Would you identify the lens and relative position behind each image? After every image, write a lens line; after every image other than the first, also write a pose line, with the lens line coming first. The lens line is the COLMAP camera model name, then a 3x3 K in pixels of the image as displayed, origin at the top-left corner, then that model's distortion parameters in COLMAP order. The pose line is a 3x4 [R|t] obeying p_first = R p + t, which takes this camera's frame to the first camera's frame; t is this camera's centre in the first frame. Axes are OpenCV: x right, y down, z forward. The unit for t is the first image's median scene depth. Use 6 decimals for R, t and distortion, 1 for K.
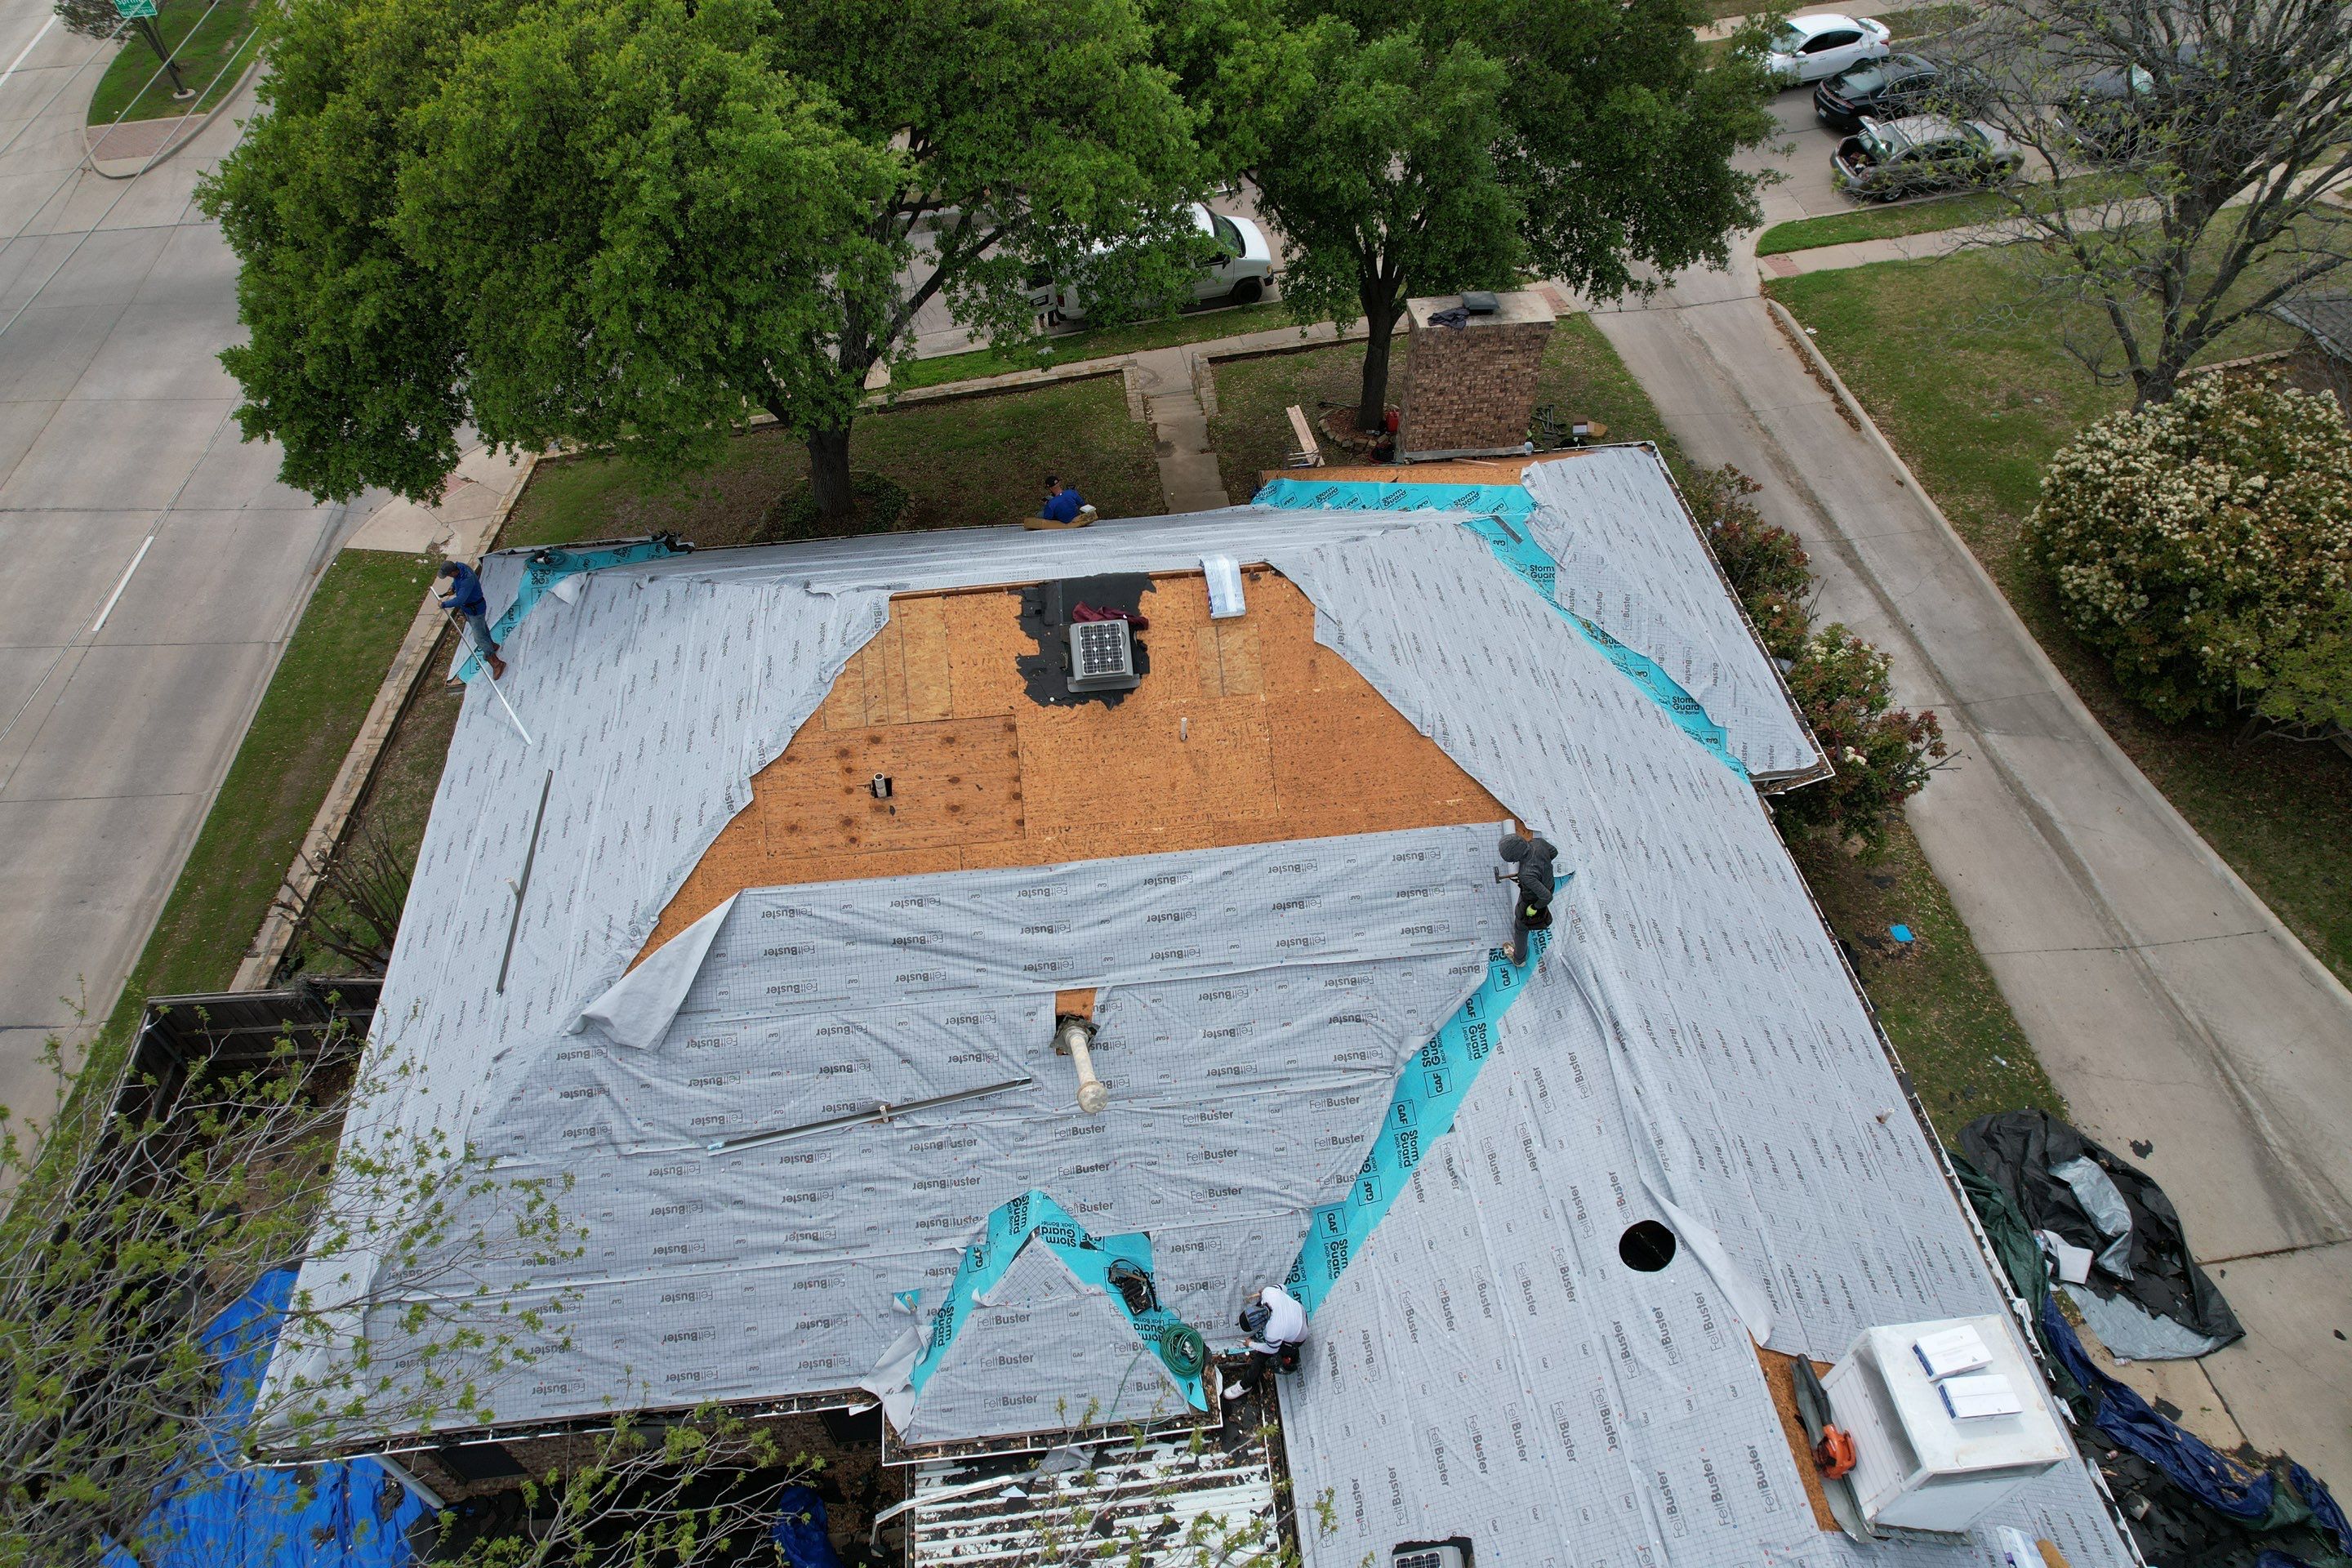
lens RADIAL K [[1499.0, 0, 1176.1], [0, 1499.0, 784.7], [0, 0, 1]] dist [-0.073060, 0.061537]
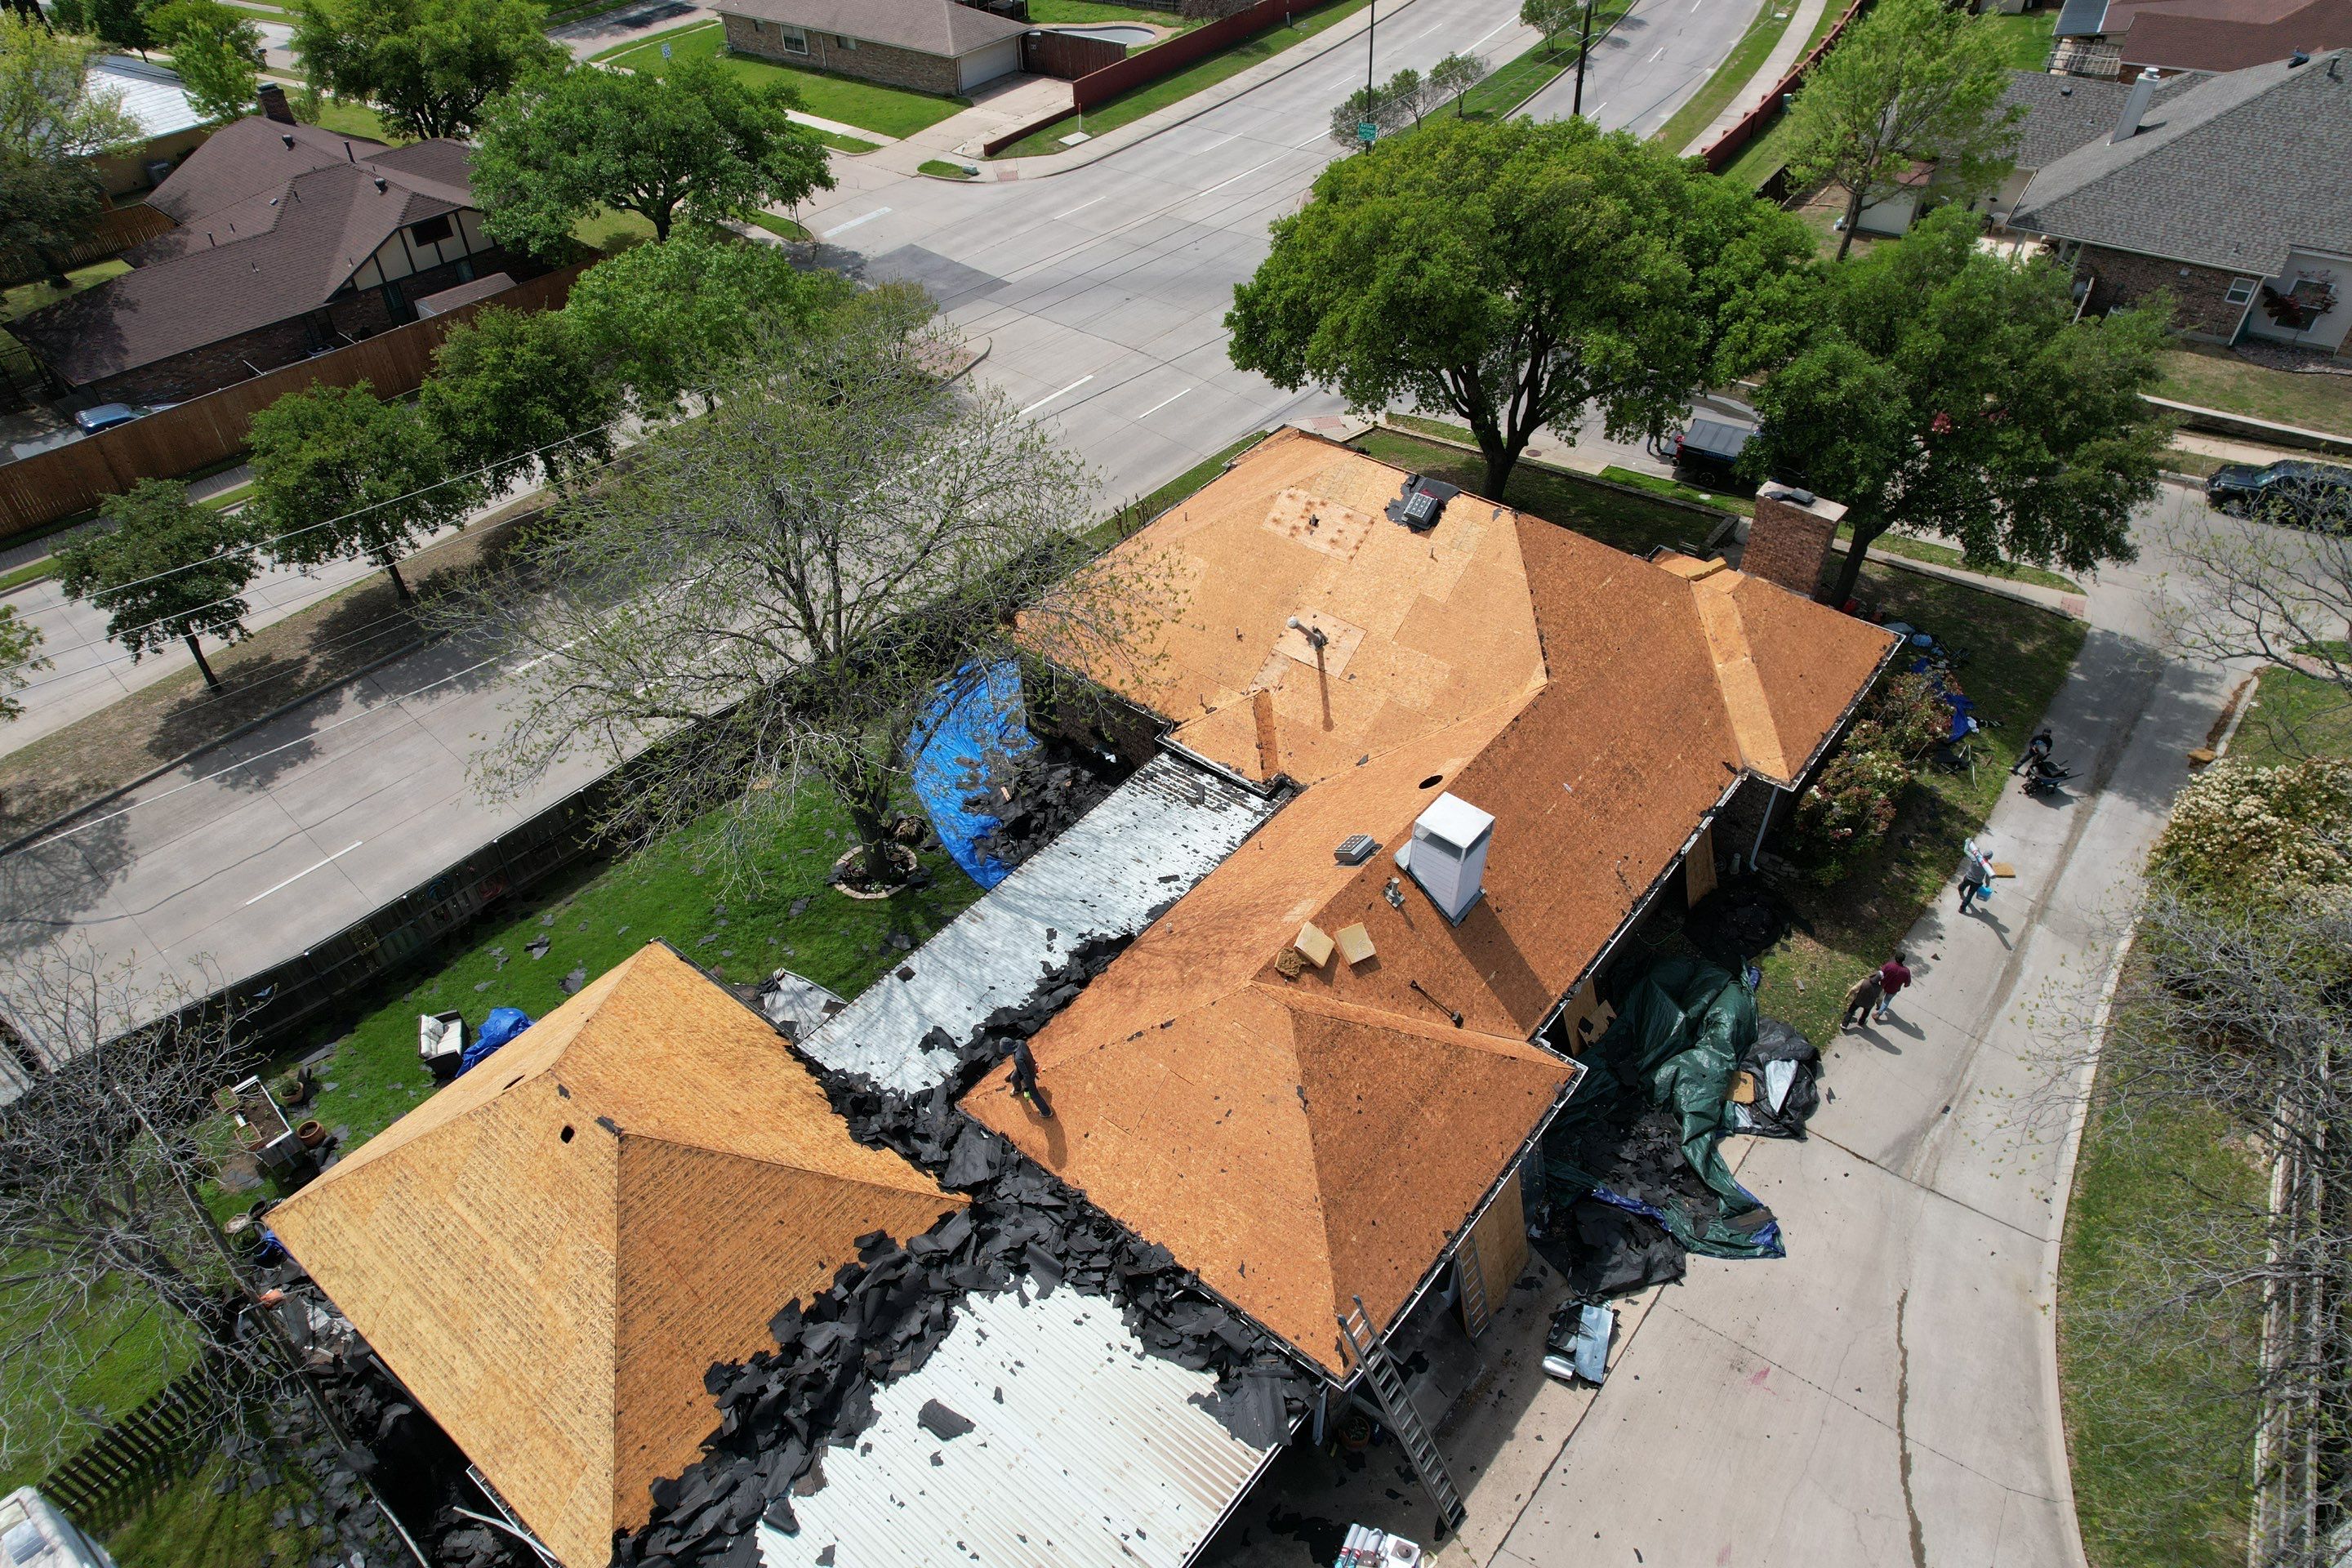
lens RADIAL K [[1499.0, 0, 1174.7], [0, 1499.0, 793.9], [0, 0, 1]] dist [-0.073060, 0.061537]
pose [[0.704554, 0.470517, -0.531241, 0.759468], [-0.522721, 0.850394, 0.059934, 0.235251], [0.479965, 0.235464, 0.845098, -0.684930]]
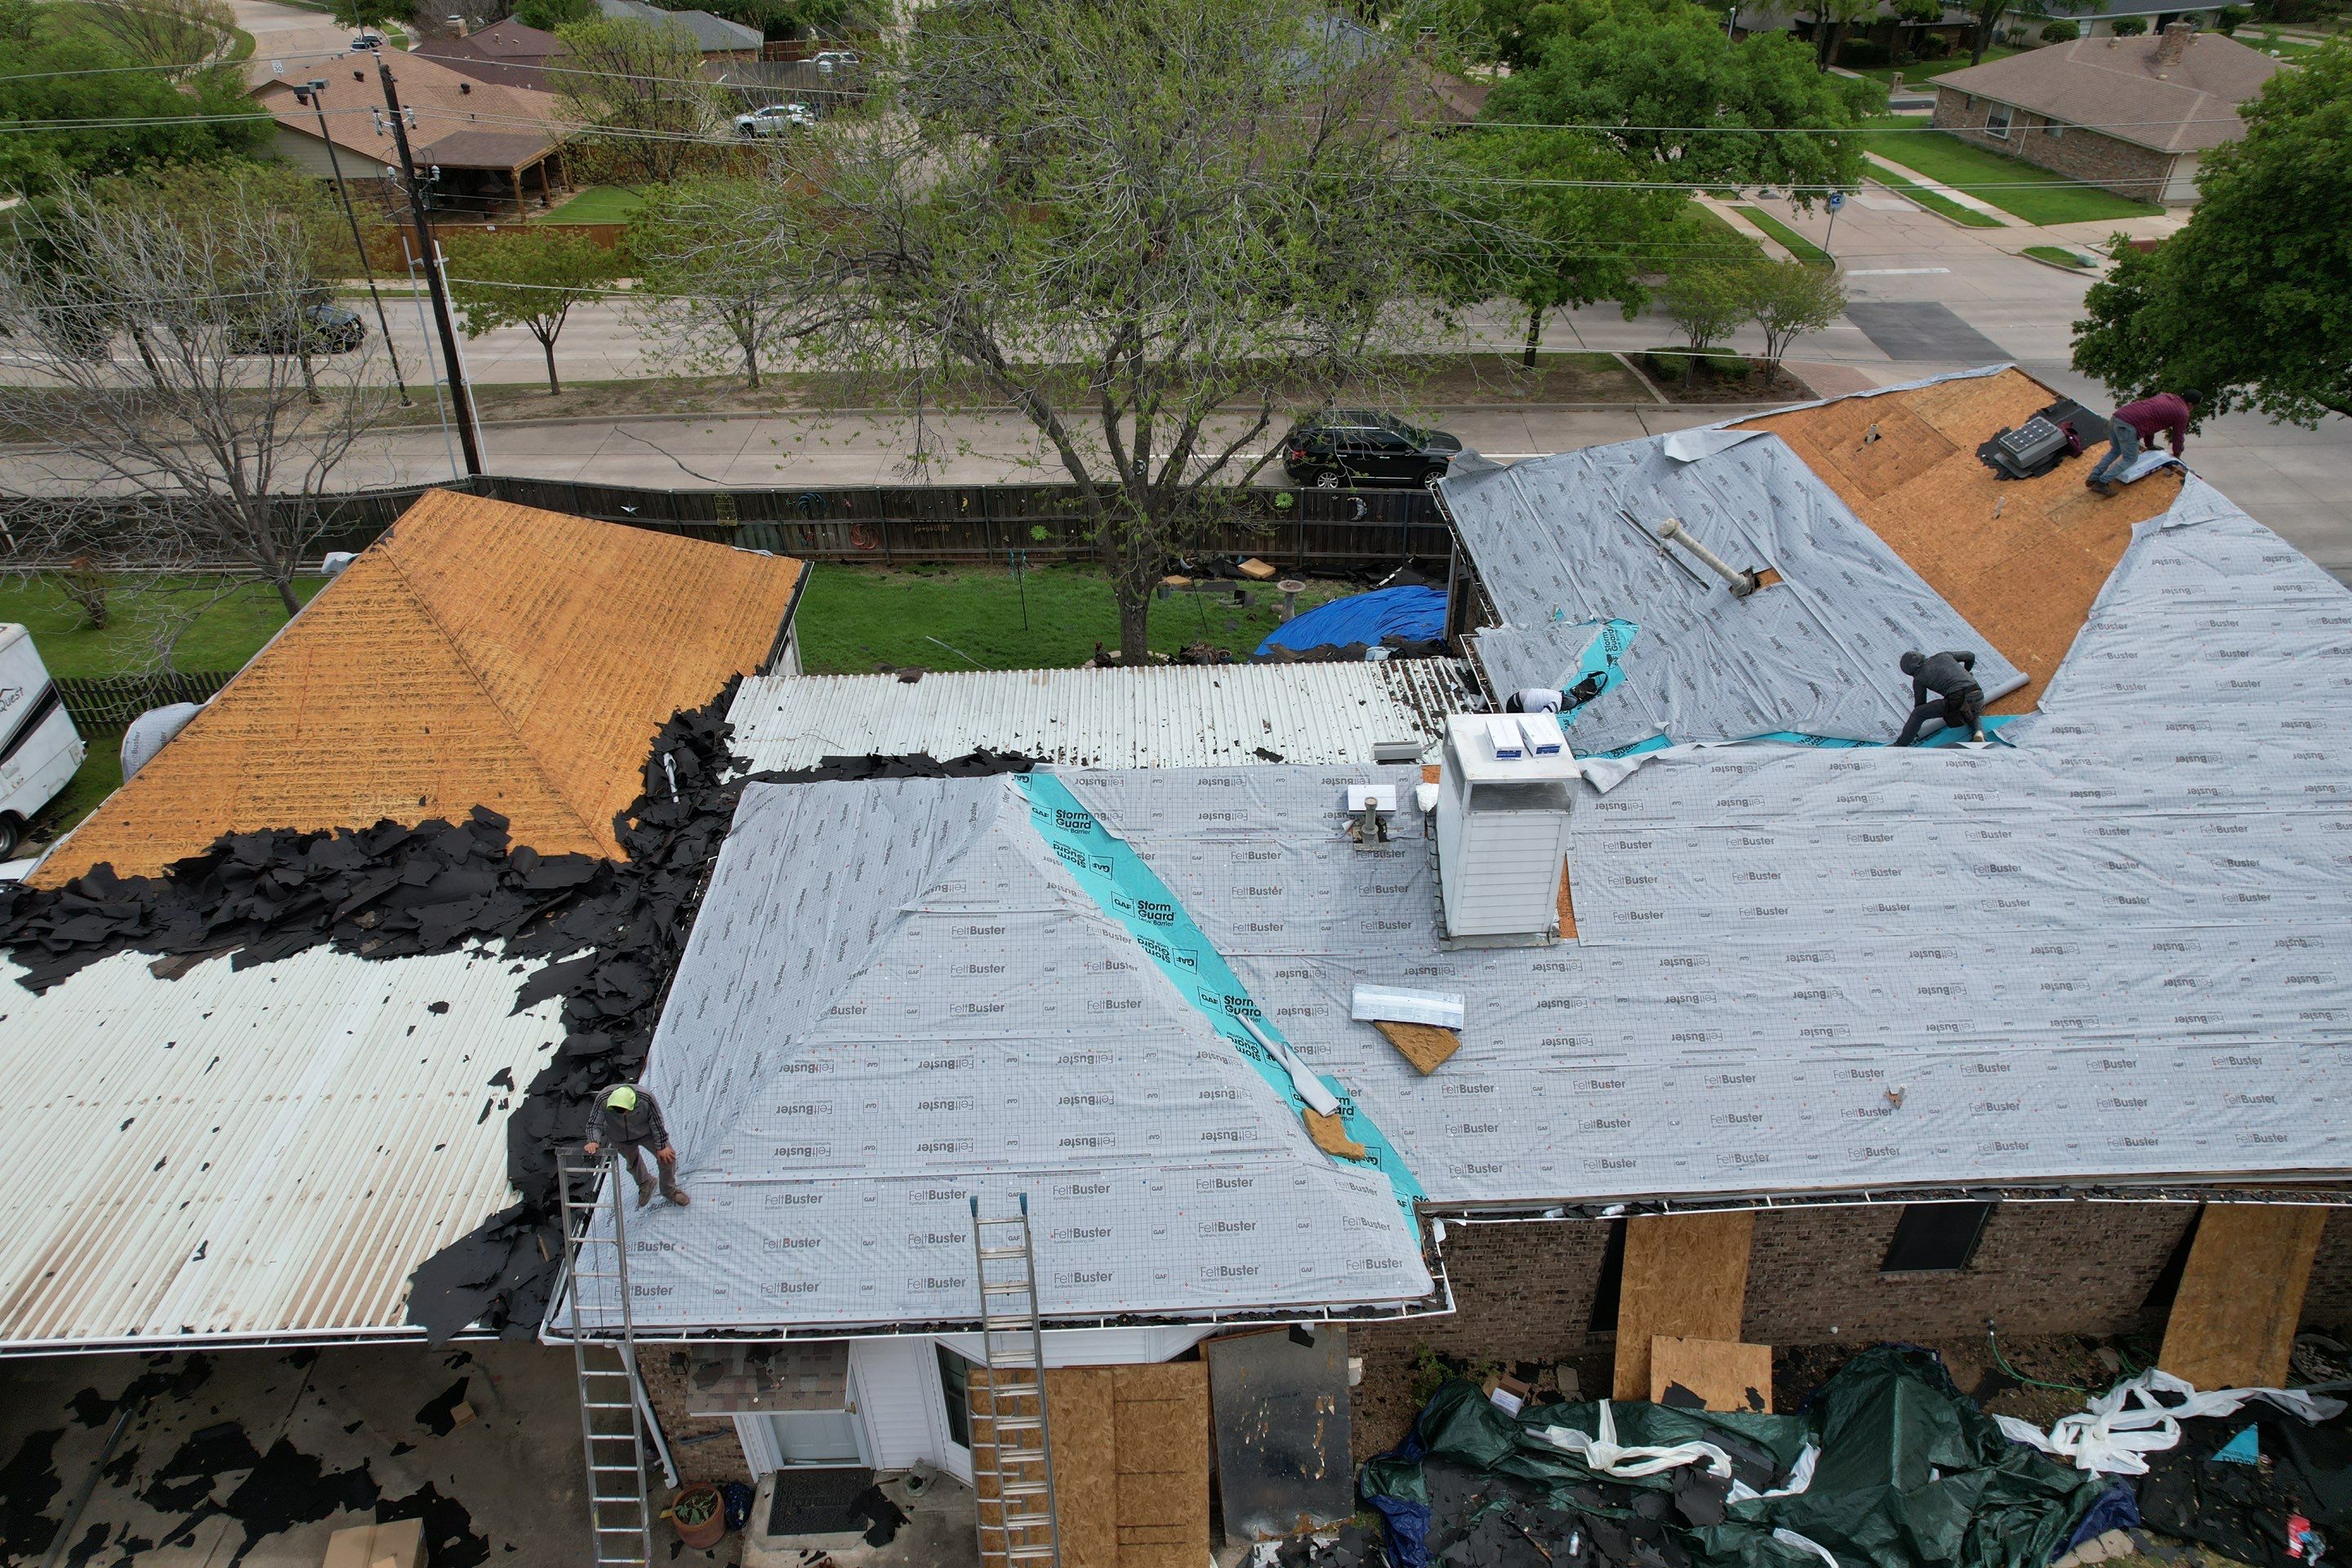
lens RADIAL K [[1499.0, 0, 1170.9], [0, 1499.0, 796.2], [0, 0, 1]] dist [-0.073060, 0.061537]
pose [[-0.073150, 0.567782, -0.819922, 0.822389], [-0.735948, 0.524107, 0.428594, 0.048423], [0.673075, 0.634772, 0.379519, 0.164785]]
